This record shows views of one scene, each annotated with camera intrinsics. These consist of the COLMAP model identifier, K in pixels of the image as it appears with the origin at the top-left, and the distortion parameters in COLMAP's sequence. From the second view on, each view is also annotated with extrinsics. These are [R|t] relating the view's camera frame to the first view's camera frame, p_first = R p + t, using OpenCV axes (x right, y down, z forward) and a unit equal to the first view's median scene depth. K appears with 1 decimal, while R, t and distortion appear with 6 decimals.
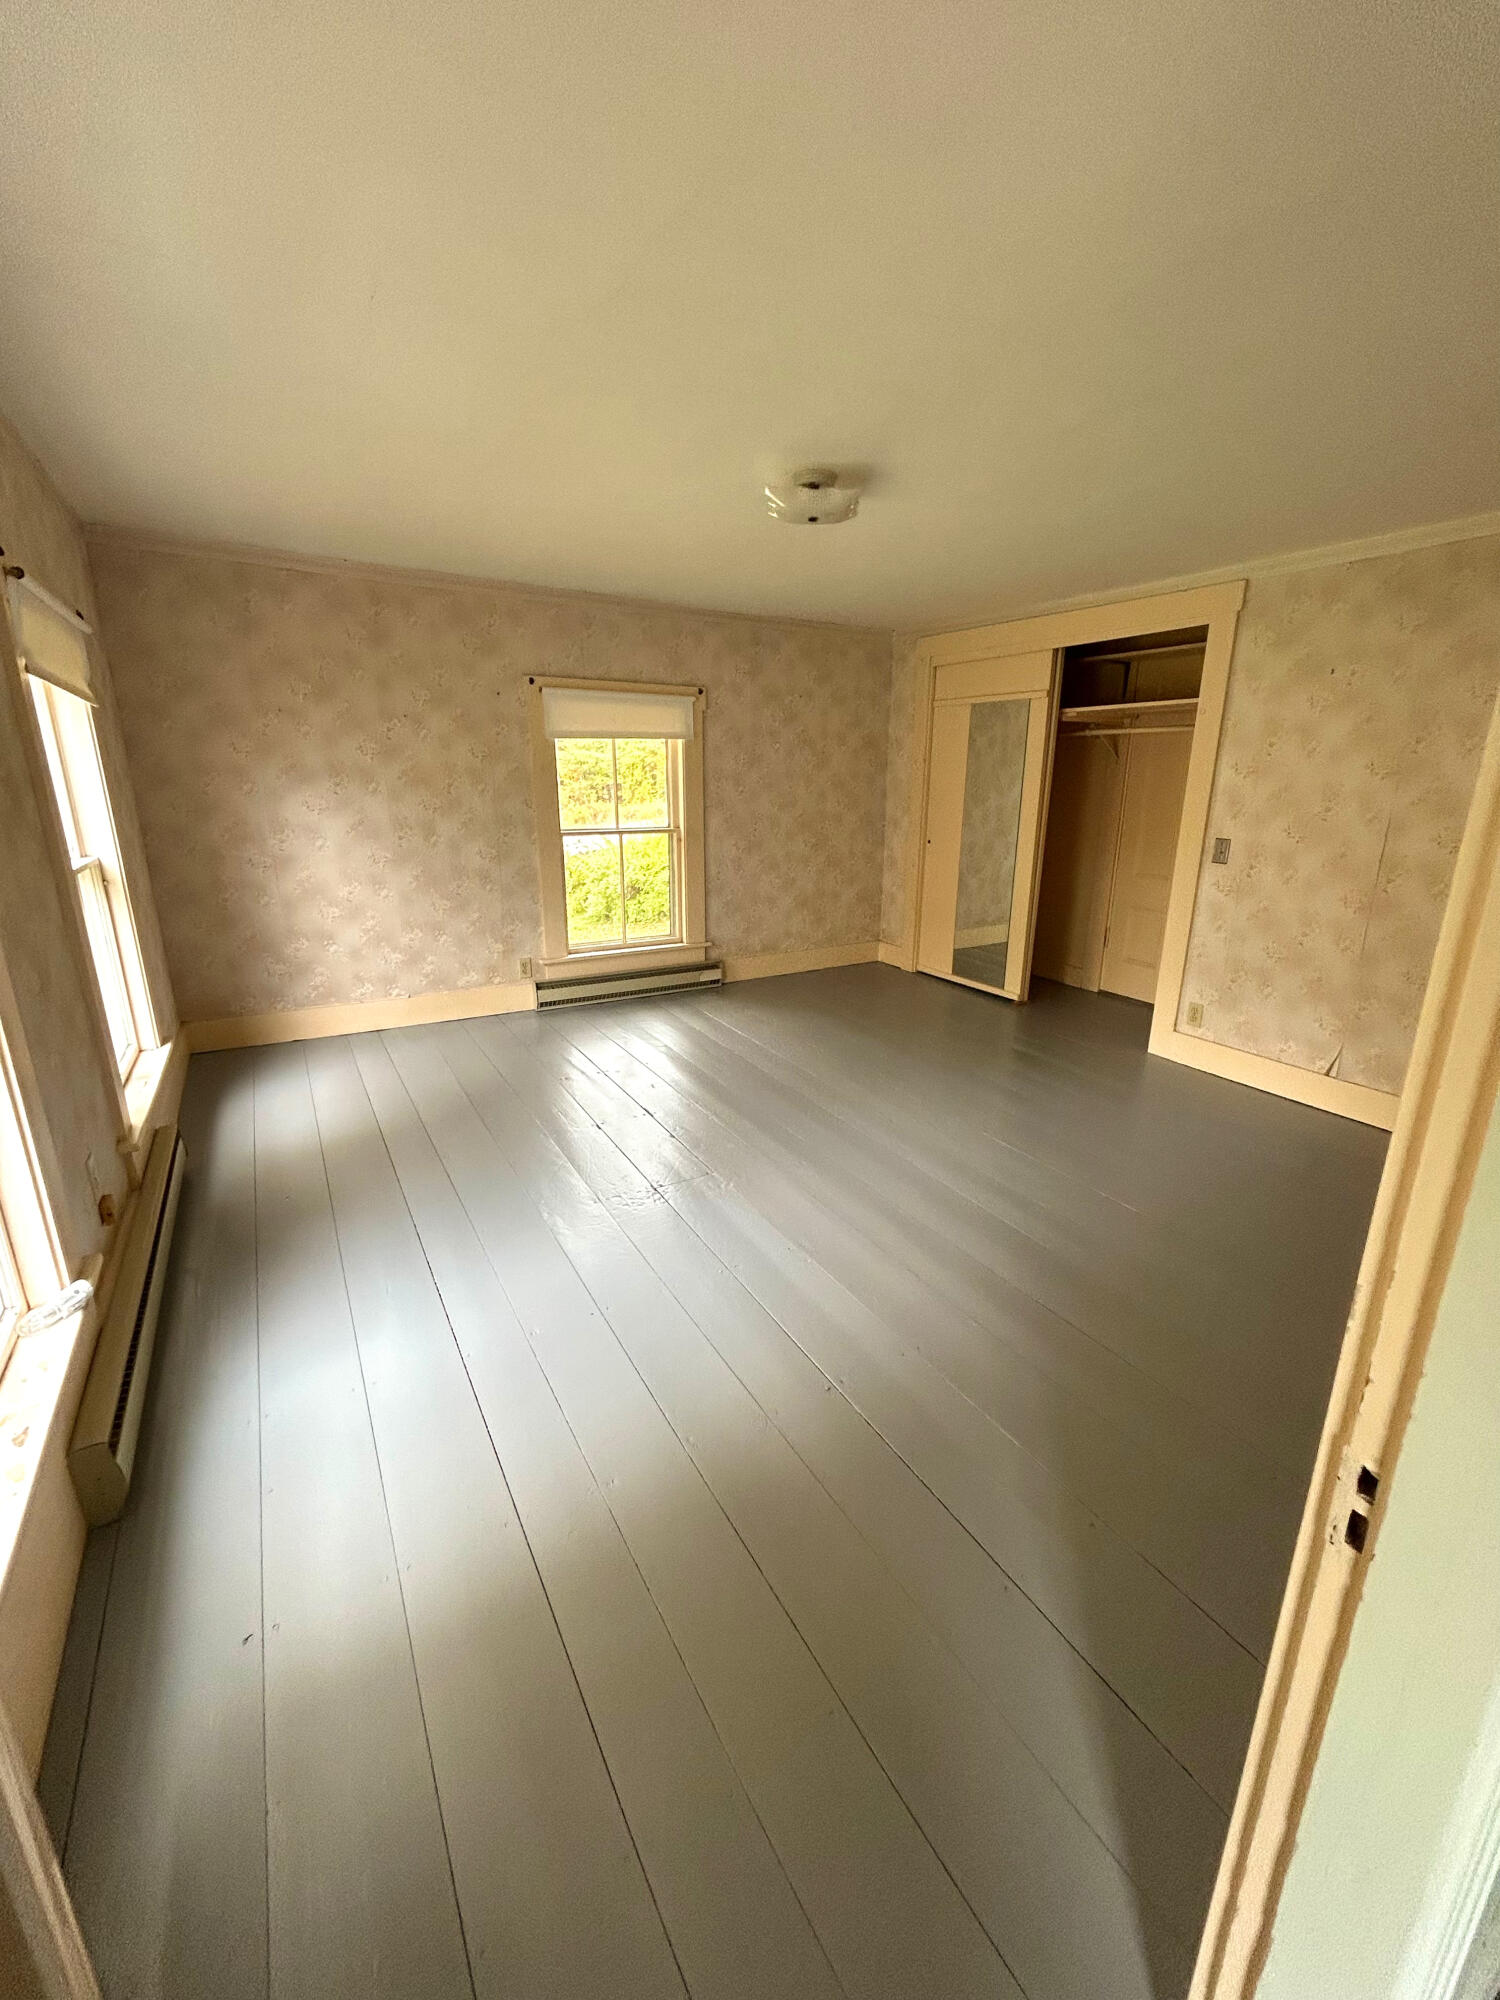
lens RADIAL K [[795.0, 0, 750.0], [0, 795.0, 1000.0], [0, 0, 1]] dist [0.008853, 0.000201]
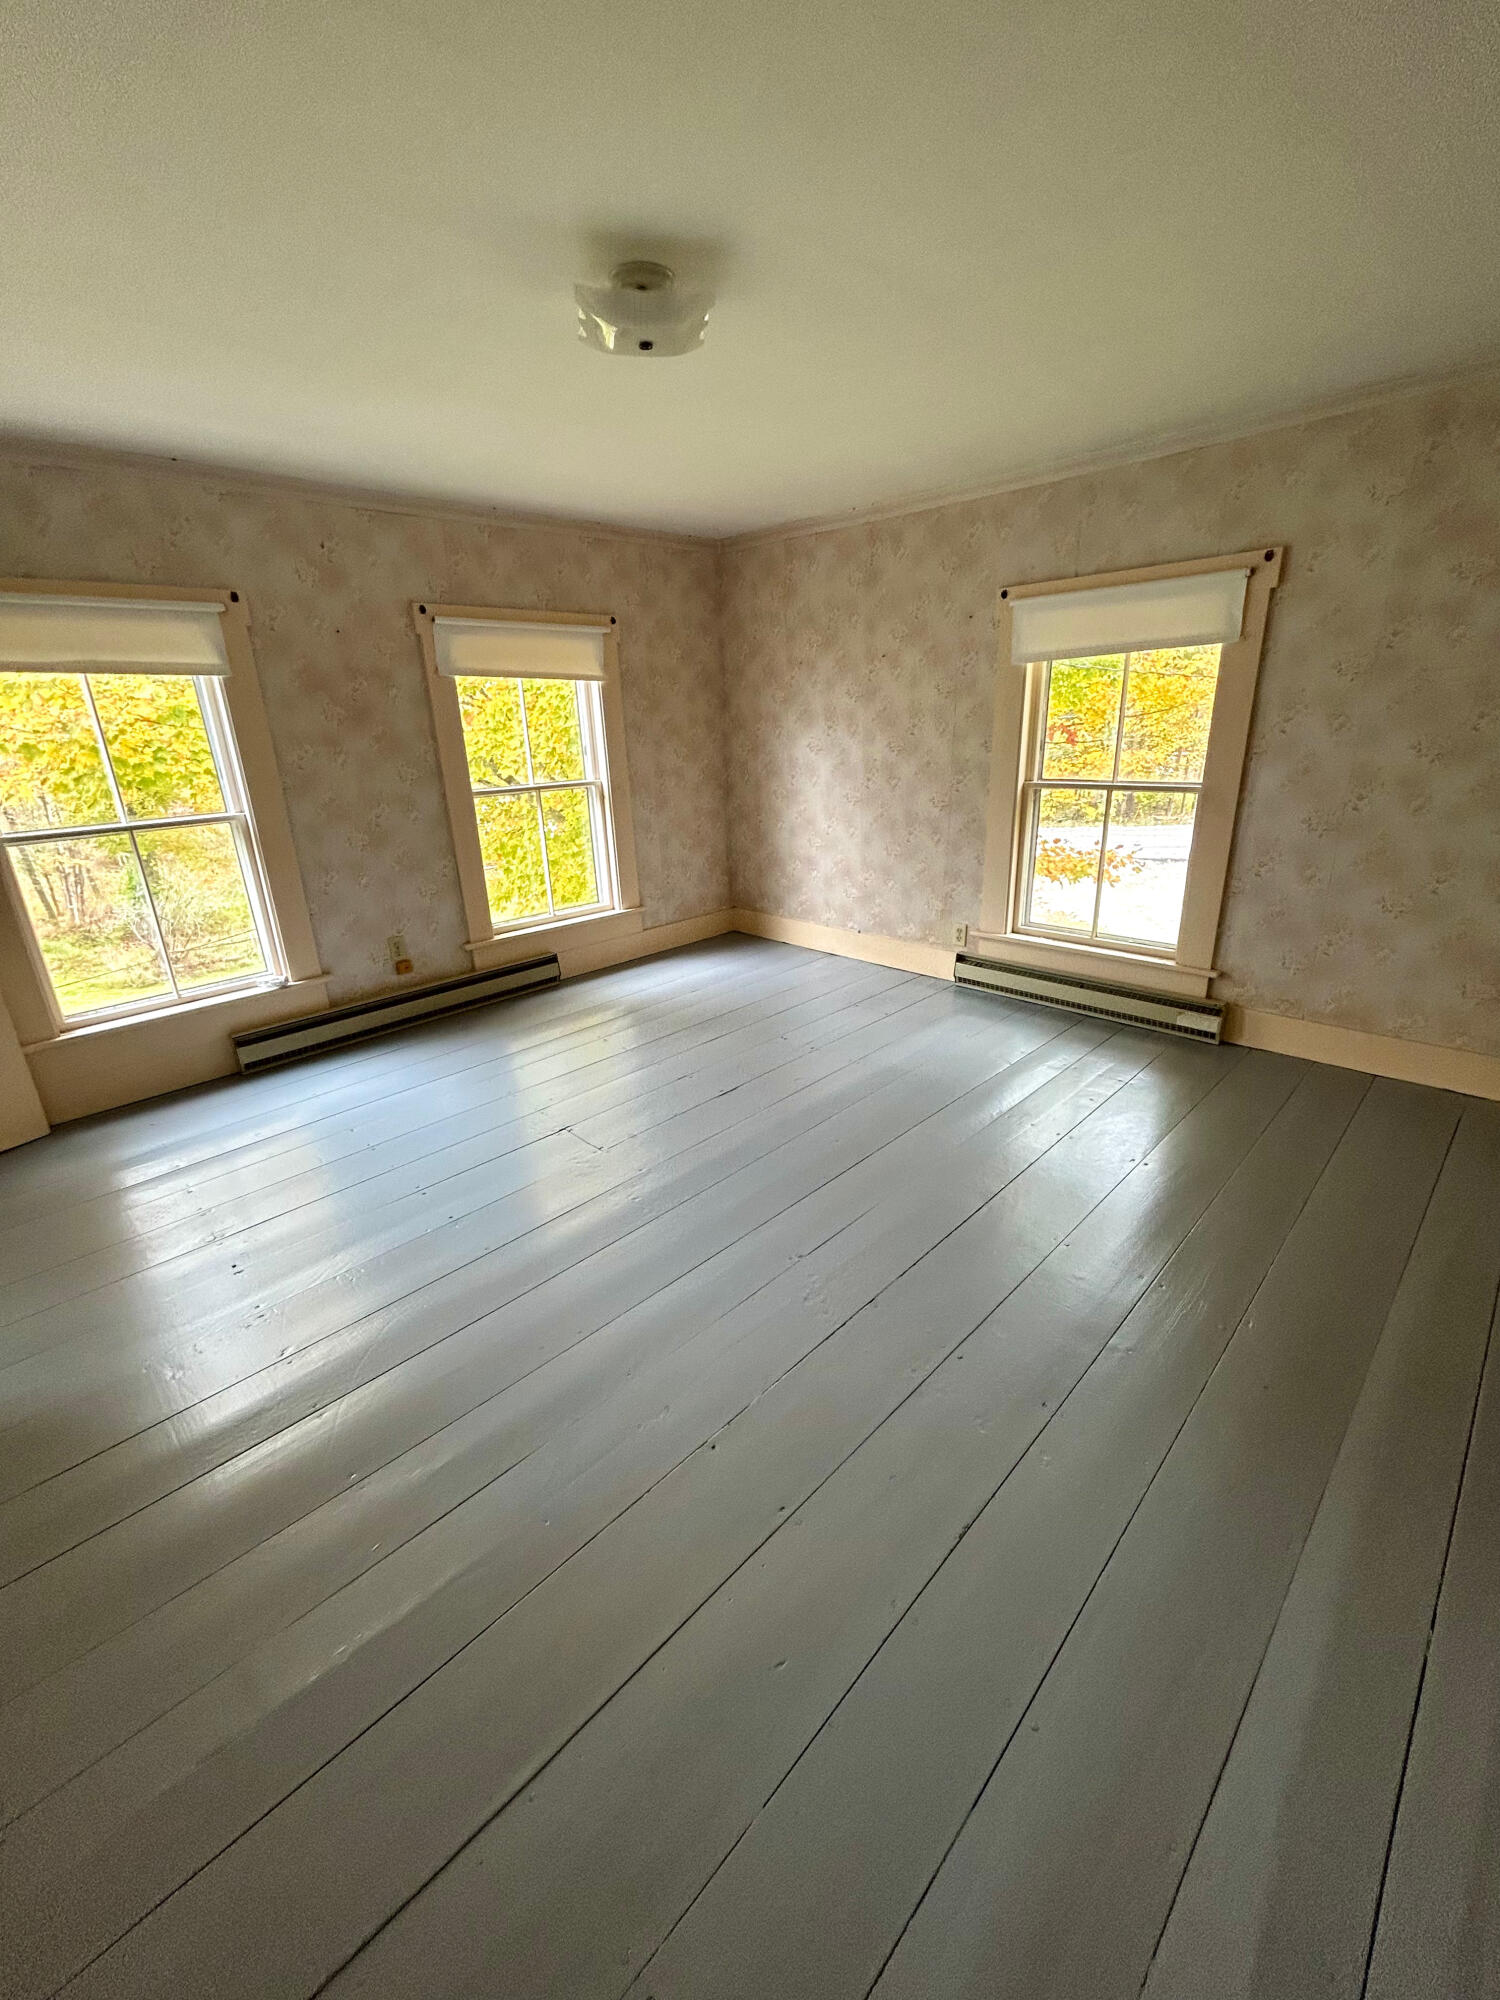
lens RADIAL K [[804.0, 0, 750.0], [0, 804.0, 1000.0], [0, 0, 1]] dist [-0.001061, -0.000078]
pose [[0.257496, 0.313977, -0.913846, 0.537603], [-0.217160, 0.940348, 0.261892, -0.167631], [0.941561, 0.131014, 0.310319, 0.550389]]
